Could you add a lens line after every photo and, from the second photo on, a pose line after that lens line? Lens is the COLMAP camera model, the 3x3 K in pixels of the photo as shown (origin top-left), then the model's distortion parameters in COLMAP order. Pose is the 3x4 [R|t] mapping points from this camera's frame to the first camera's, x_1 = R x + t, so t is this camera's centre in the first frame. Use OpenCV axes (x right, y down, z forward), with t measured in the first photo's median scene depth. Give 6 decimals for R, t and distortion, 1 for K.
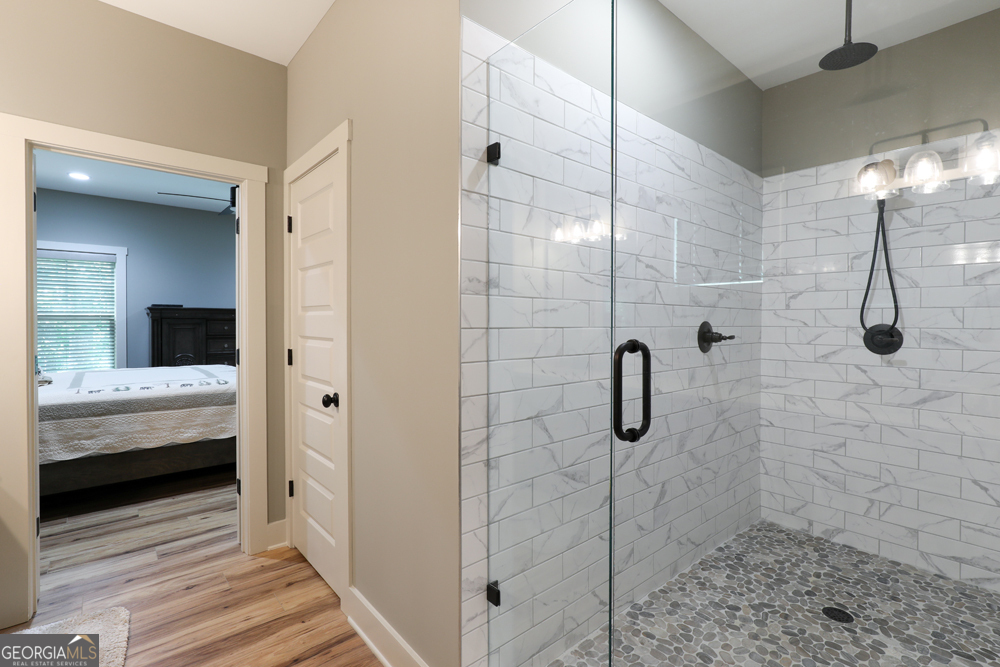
lens RADIAL K [[456.6, 0, 497.4], [0, 456.6, 325.9], [0, 0, 1]] dist [-0.005650, 0.003978]
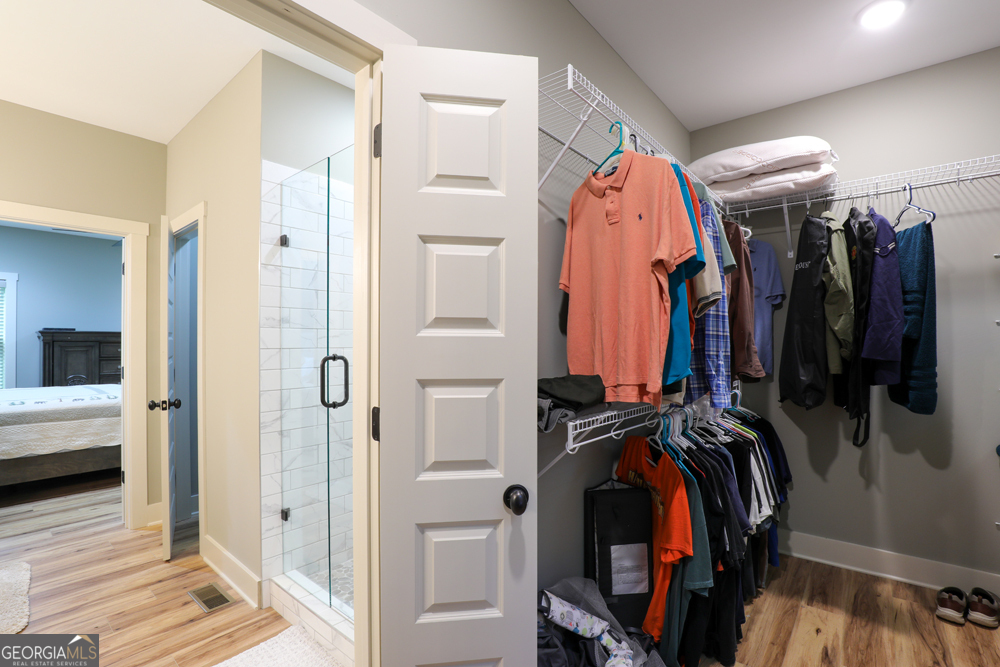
lens RADIAL K [[456.6, 0, 464.1], [0, 456.6, 343.6], [0, 0, 1]] dist [-0.005650, 0.003978]
pose [[0.994701, -0.000653, 0.102808, 0.220193], [0.001674, 0.999950, -0.009849, 0.002060], [-0.102797, 0.009969, 0.994652, -0.322209]]
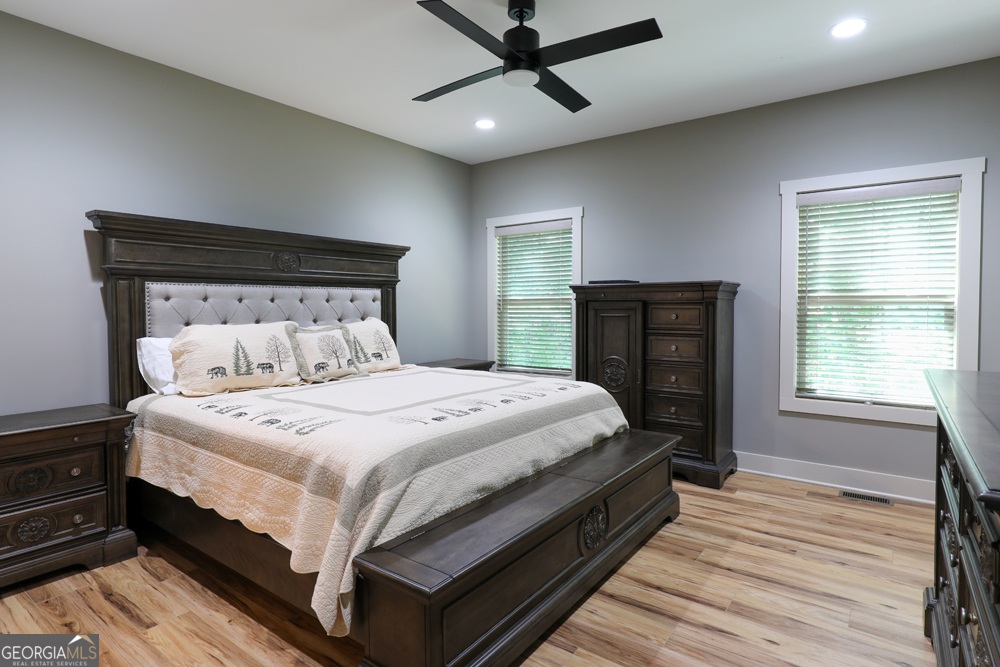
lens RADIAL K [[519.3, 0, 474.3], [0, 519.3, 325.3], [0, 0, 1]] dist [0.032736, 0.000315]
pose [[0.211710, 0.037545, -0.976611, -0.028815], [-0.008991, 0.999294, 0.036468, -0.015829], [0.977291, 0.001060, 0.211899, 1.457200]]
